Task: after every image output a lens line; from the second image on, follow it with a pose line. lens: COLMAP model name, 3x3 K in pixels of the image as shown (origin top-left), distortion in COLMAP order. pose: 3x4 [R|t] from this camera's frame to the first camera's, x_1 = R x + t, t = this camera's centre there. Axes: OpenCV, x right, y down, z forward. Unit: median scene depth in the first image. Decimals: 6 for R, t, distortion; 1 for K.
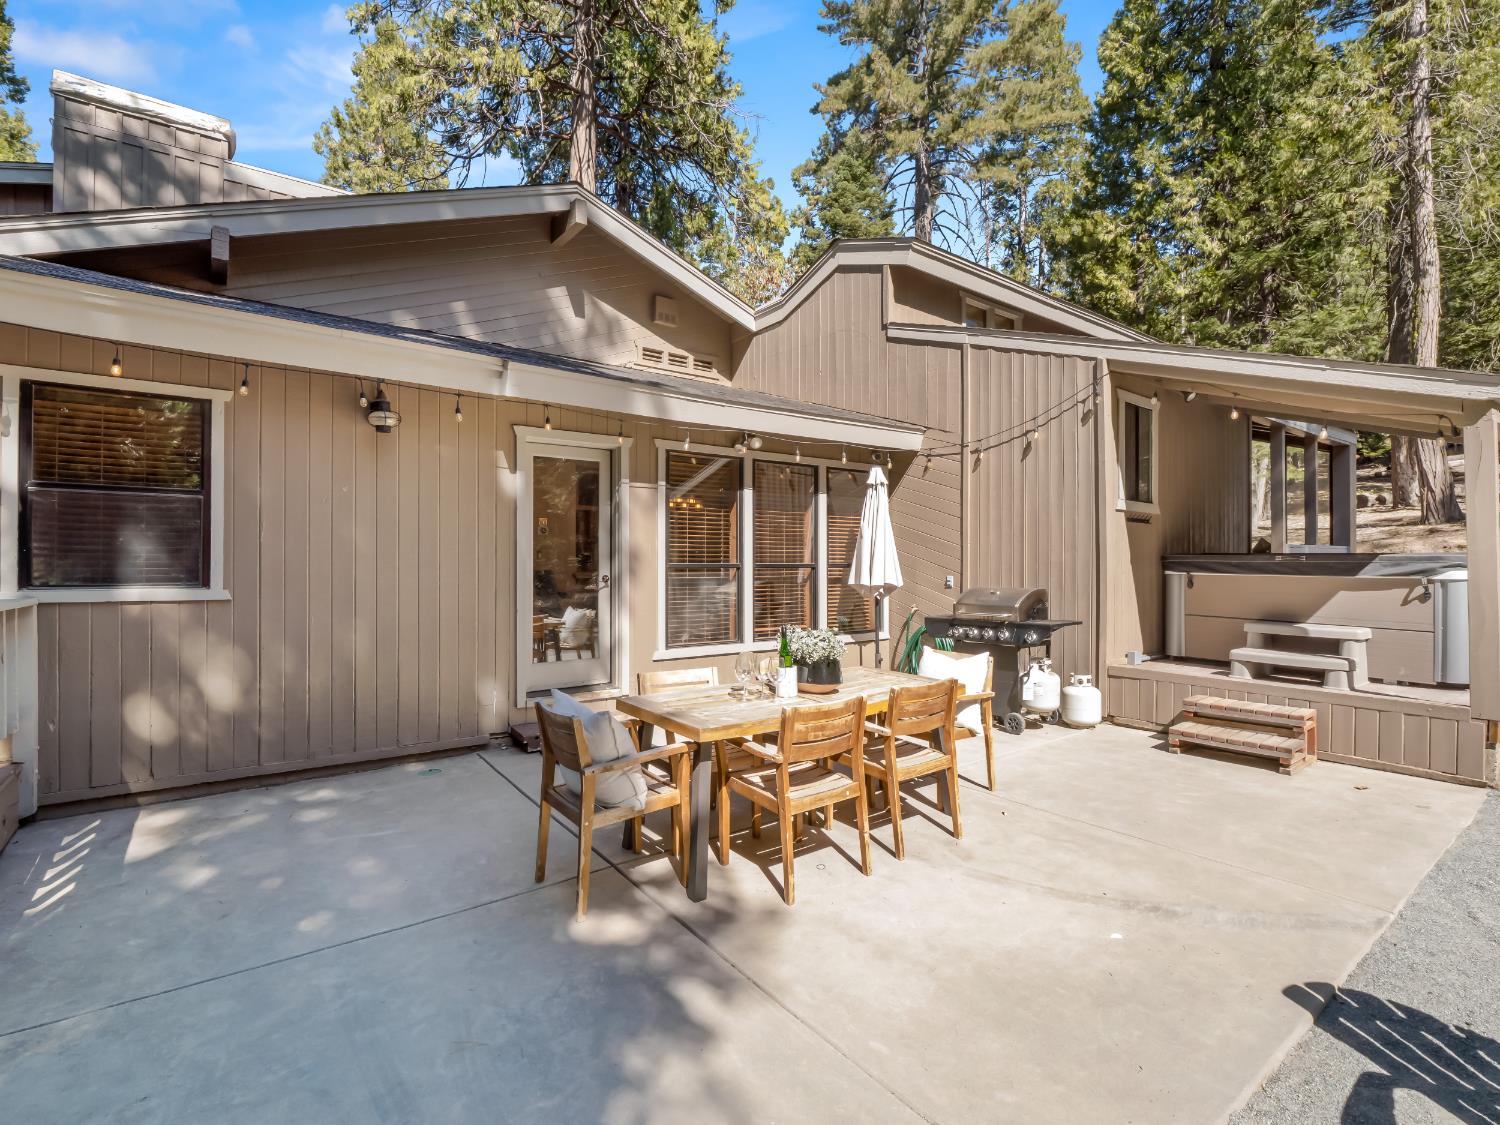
lens RADIAL K [[719.8, 0, 750.0], [0, 719.8, 562.5], [0, 0, 1]] dist [-0.014645, -0.000531]
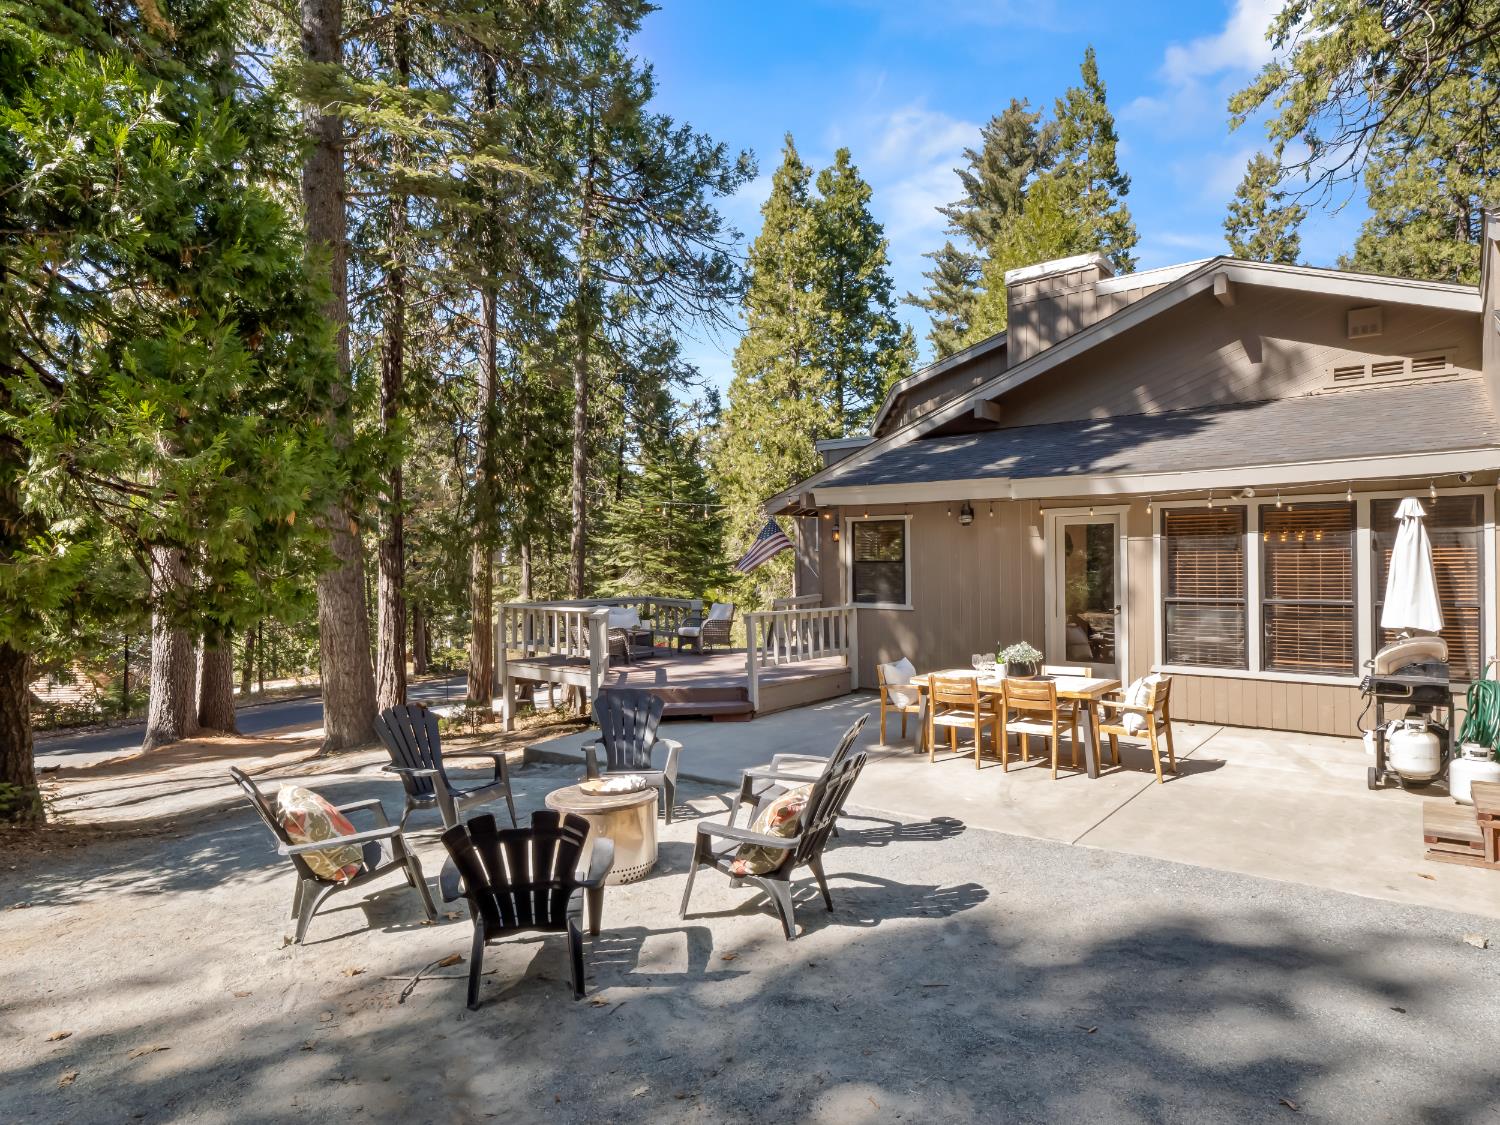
lens RADIAL K [[878.4, 0, 750.0], [0, 878.4, 562.5], [0, 0, 1]] dist [0.001124, 0.000249]
pose [[0.243892, 0.000547, -0.969802, 1.056588], [0.011739, 0.999925, 0.003517, -0.065339], [0.969731, -0.012242, 0.243867, -0.081800]]
